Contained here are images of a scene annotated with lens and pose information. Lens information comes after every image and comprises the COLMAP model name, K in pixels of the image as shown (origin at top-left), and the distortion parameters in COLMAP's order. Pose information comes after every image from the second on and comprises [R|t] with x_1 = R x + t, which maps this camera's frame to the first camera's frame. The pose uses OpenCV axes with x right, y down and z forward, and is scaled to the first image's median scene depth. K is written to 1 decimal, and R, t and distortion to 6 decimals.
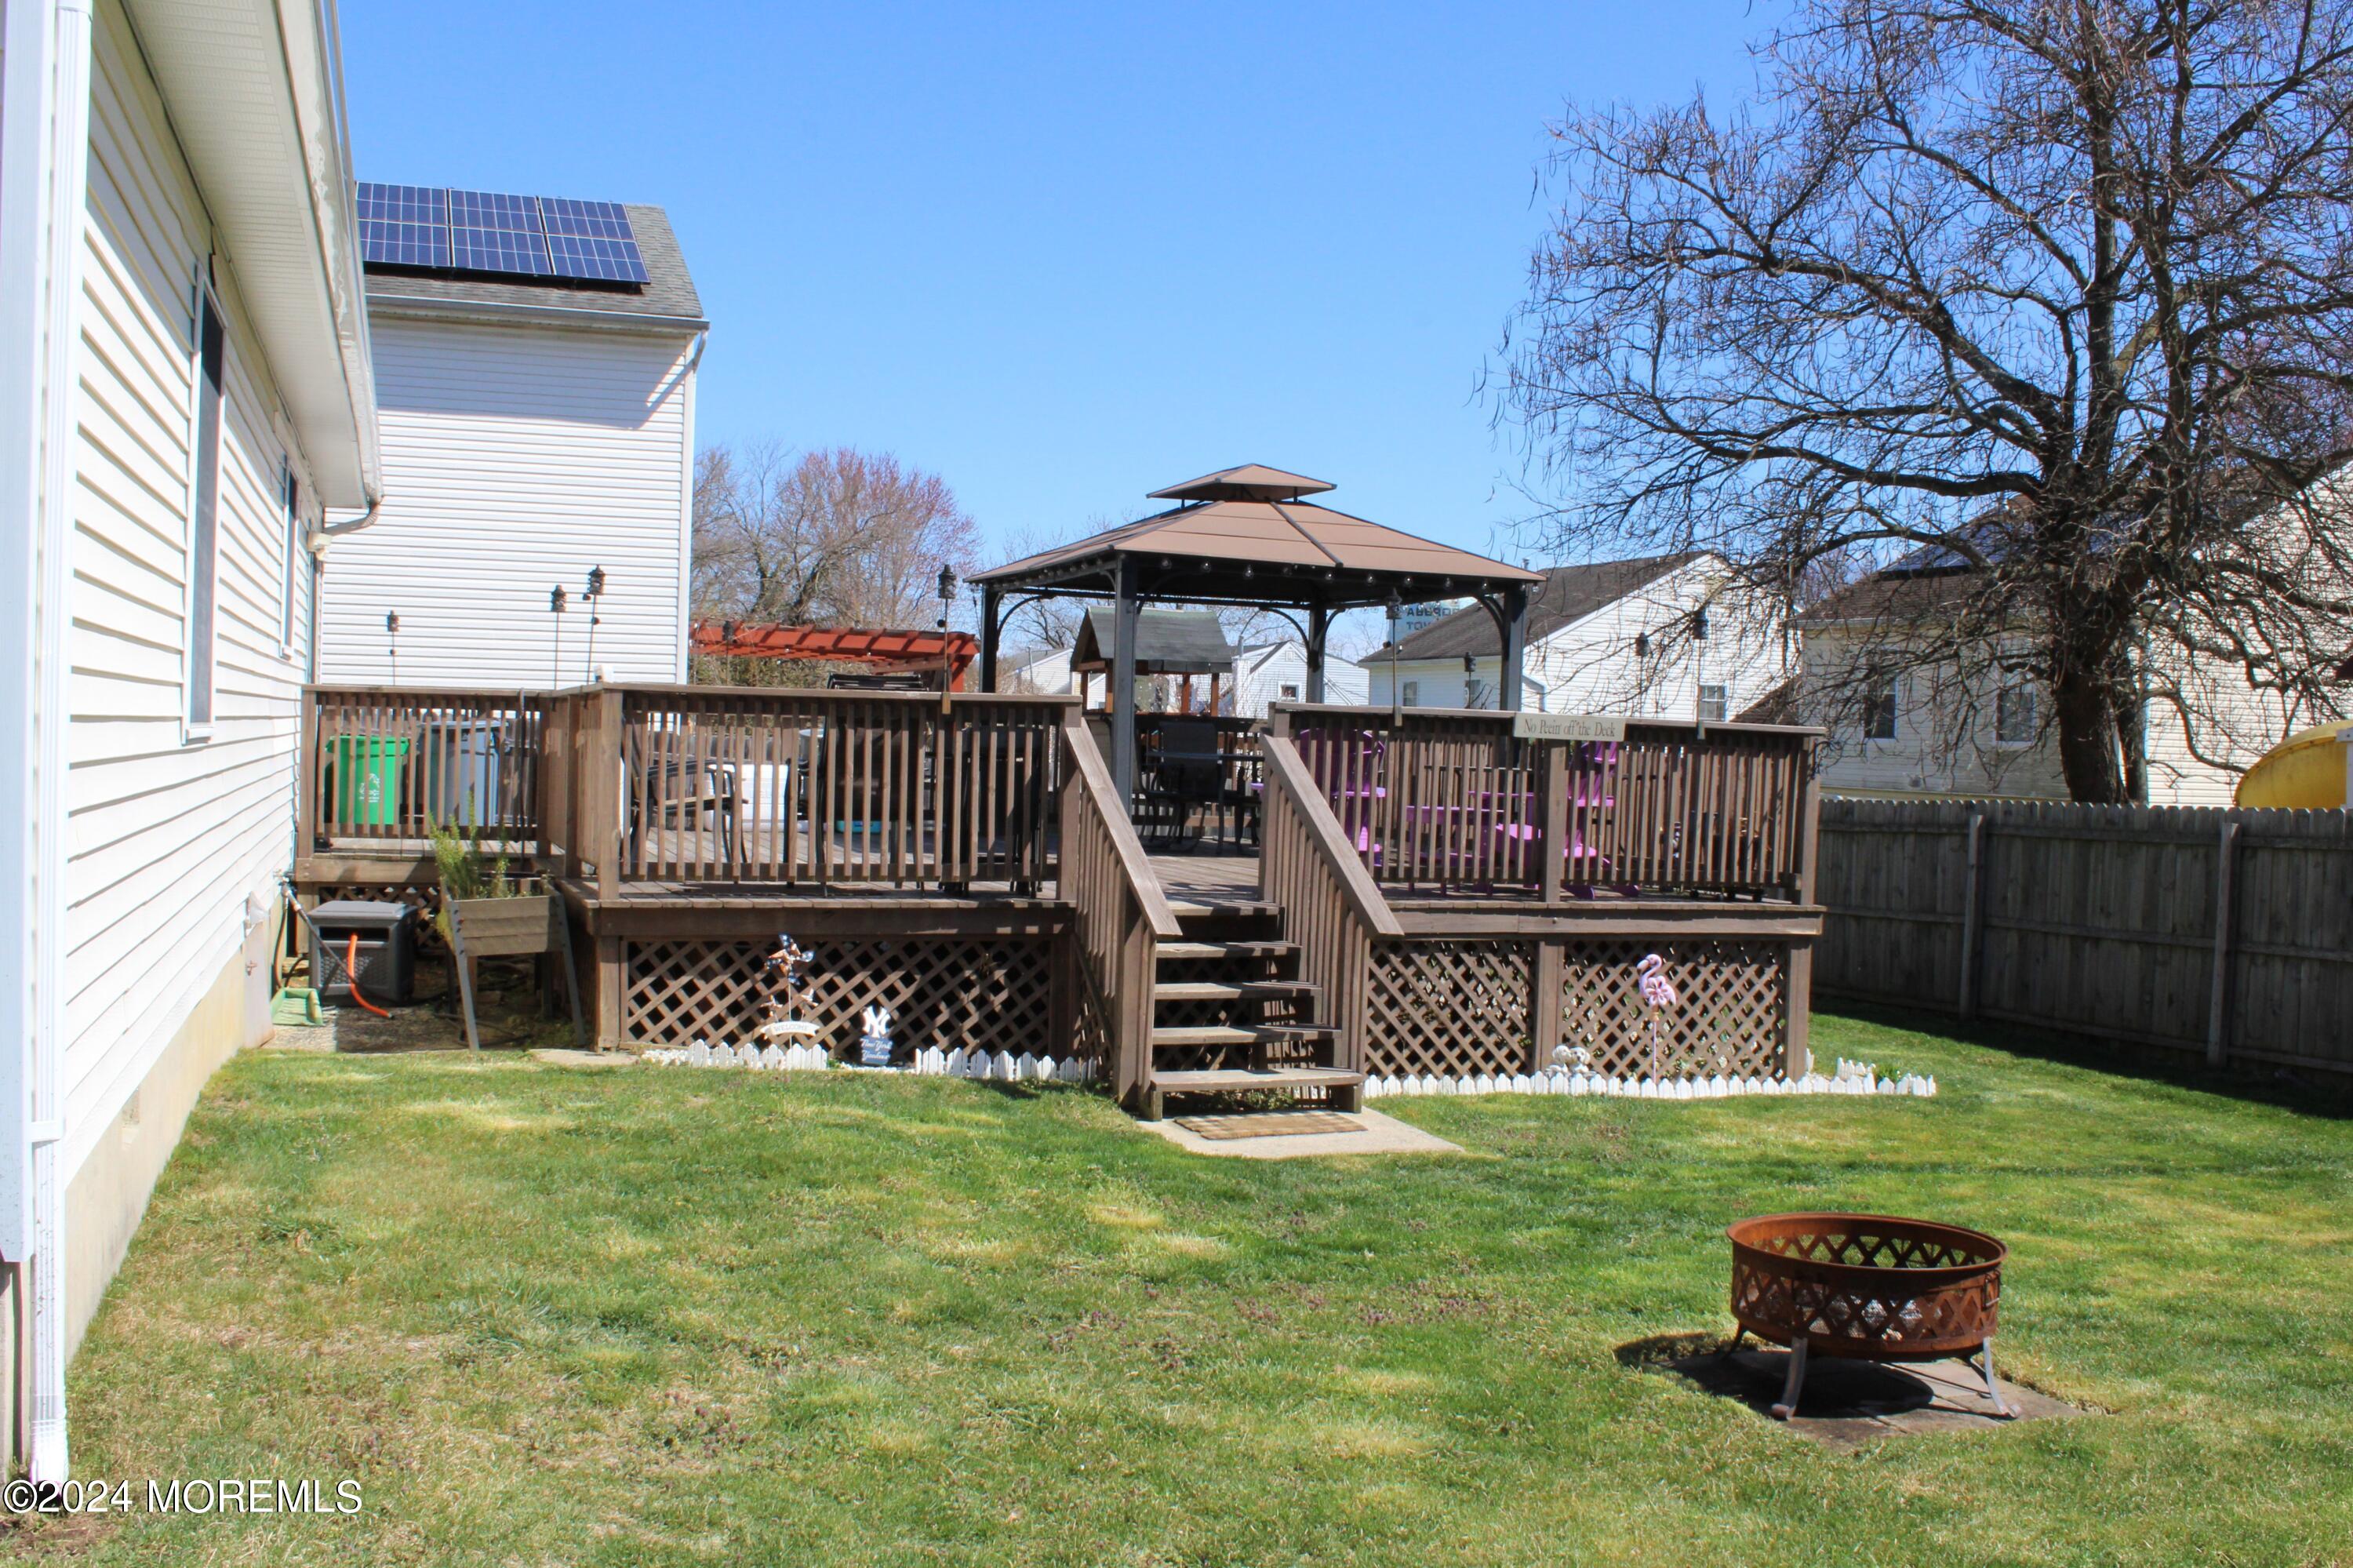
lens RADIAL K [[2109.8, 0, 1180.5], [0, 2109.8, 851.2], [0, 0, 1]] dist [-0.085995, -0.000155]
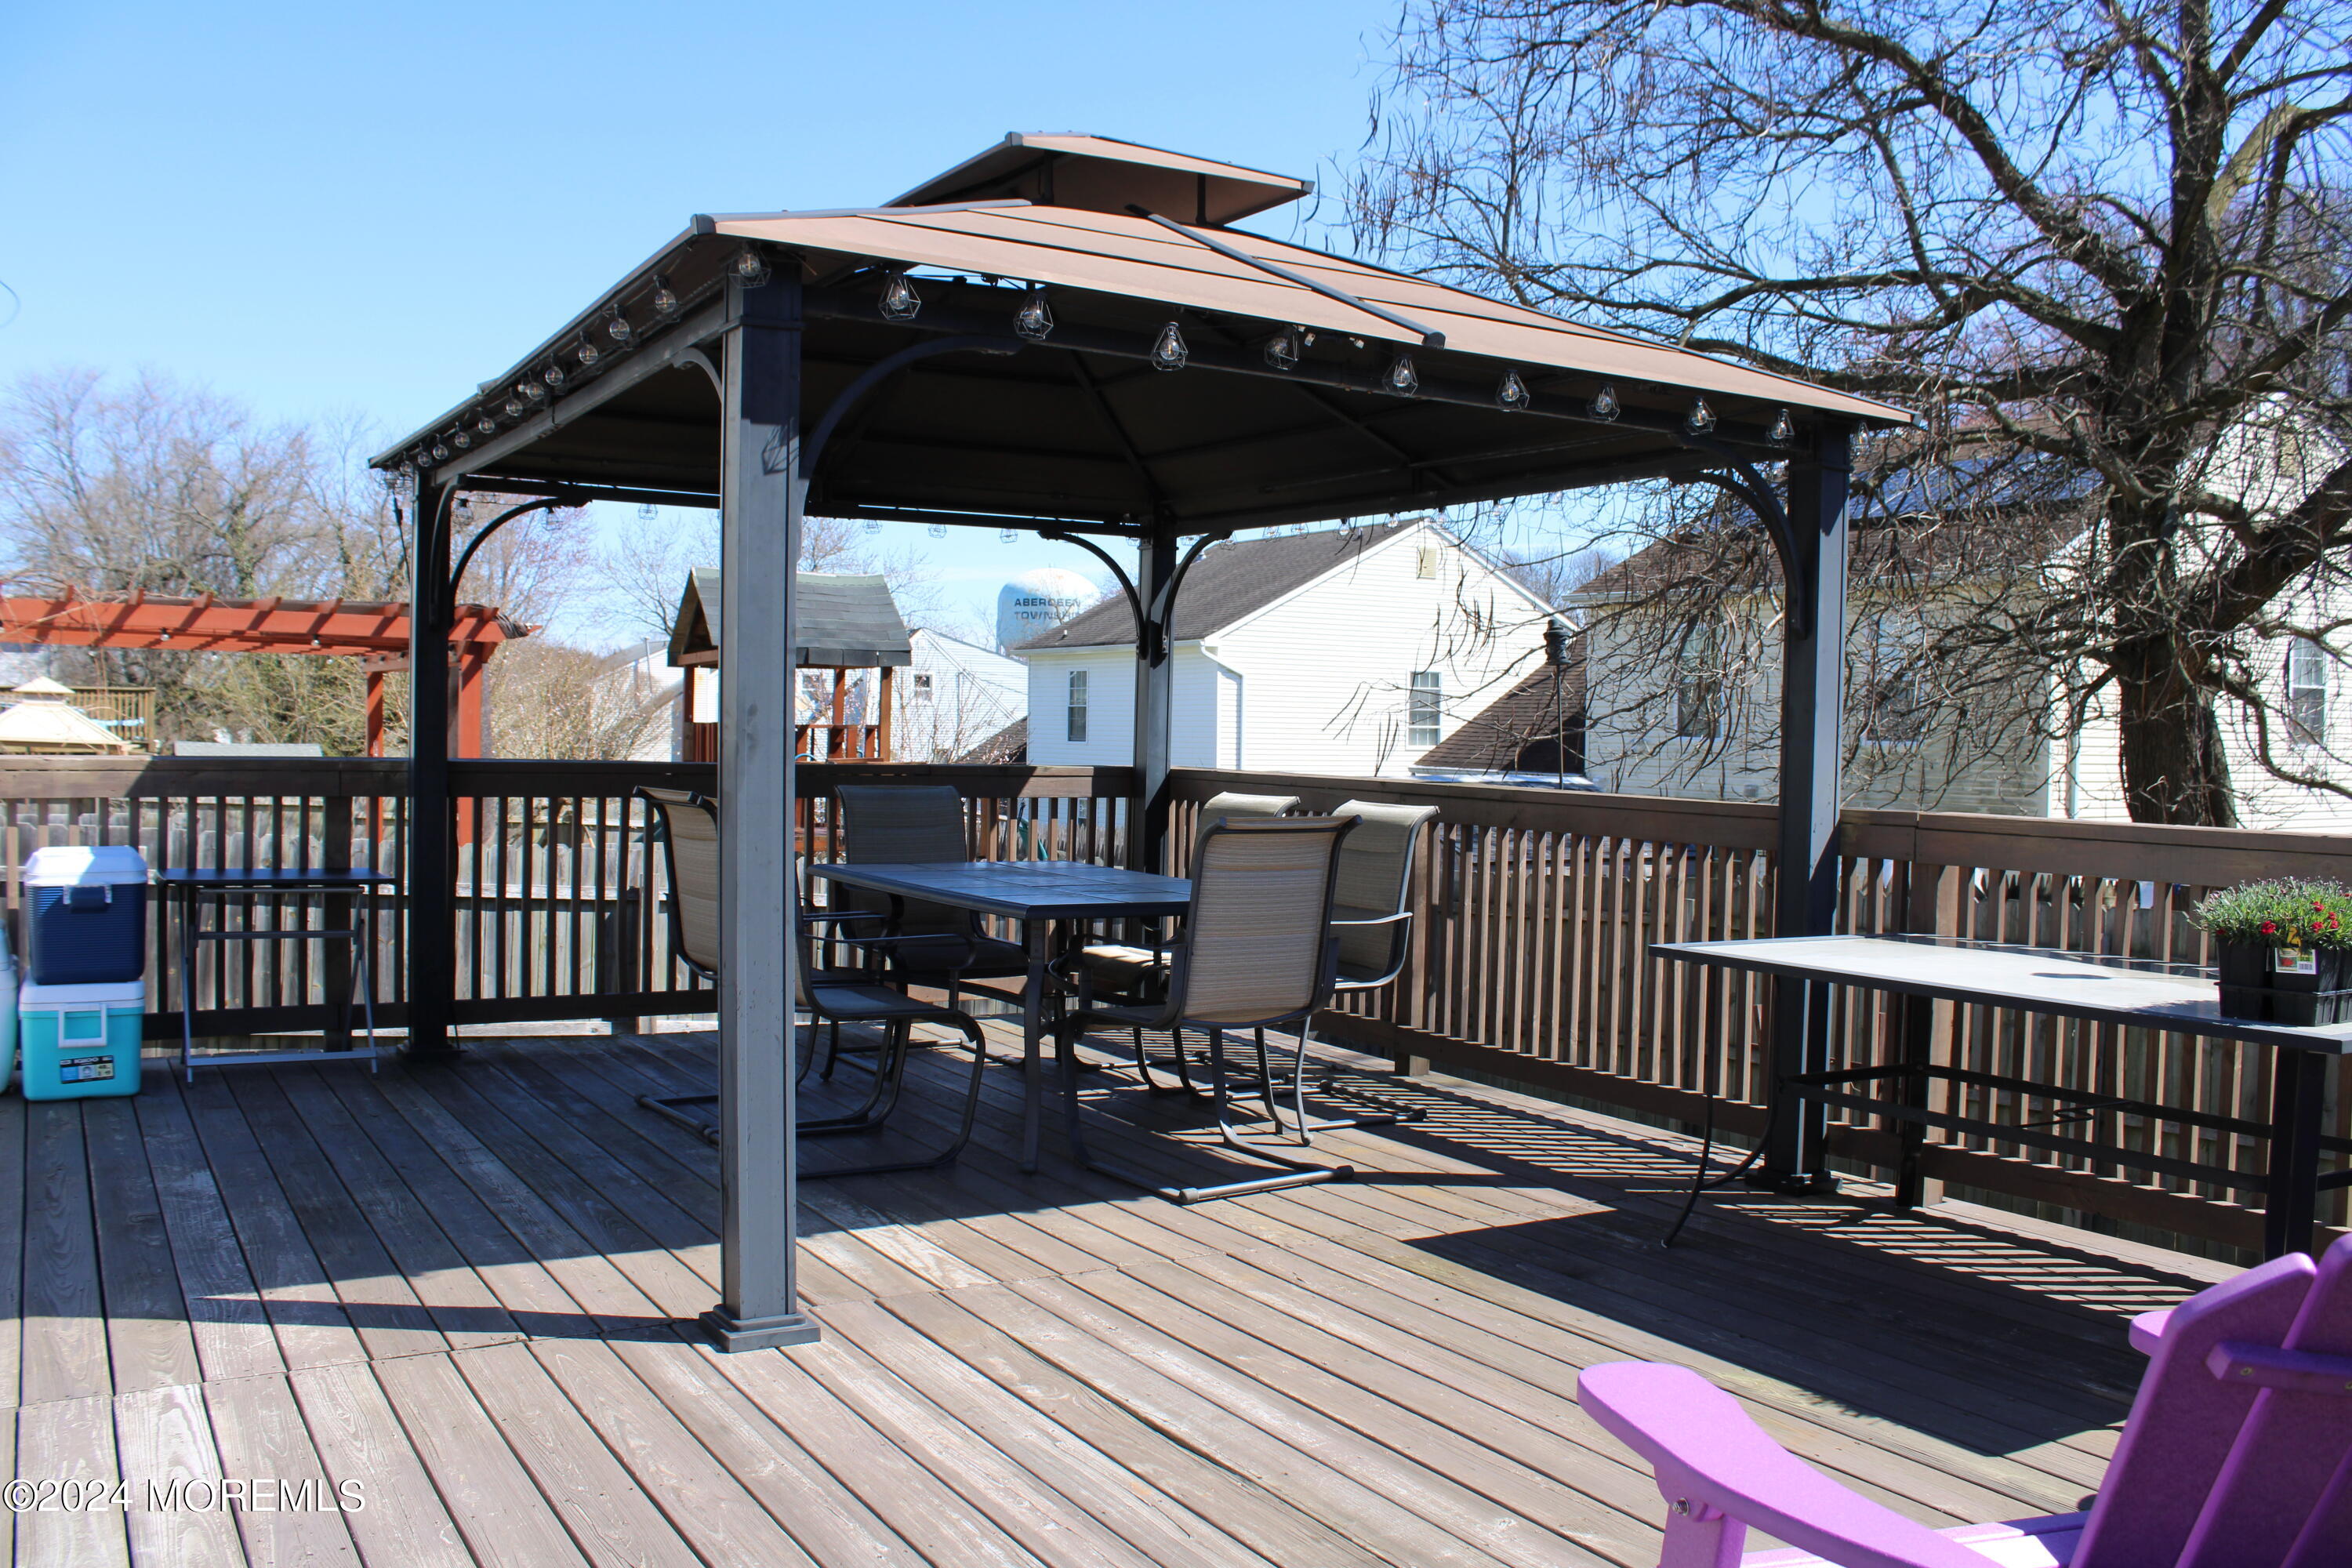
lens RADIAL K [[1956.7, 0, 1176.0], [0, 1956.7, 784.0], [0, 0, 1]] dist [-0.183103, 0.163548]
pose [[0.981465, -0.020483, 0.190544, -0.012484], [0.024419, 0.999534, -0.018330, -0.037896], [-0.190079, 0.022644, 0.981508, 0.426732]]
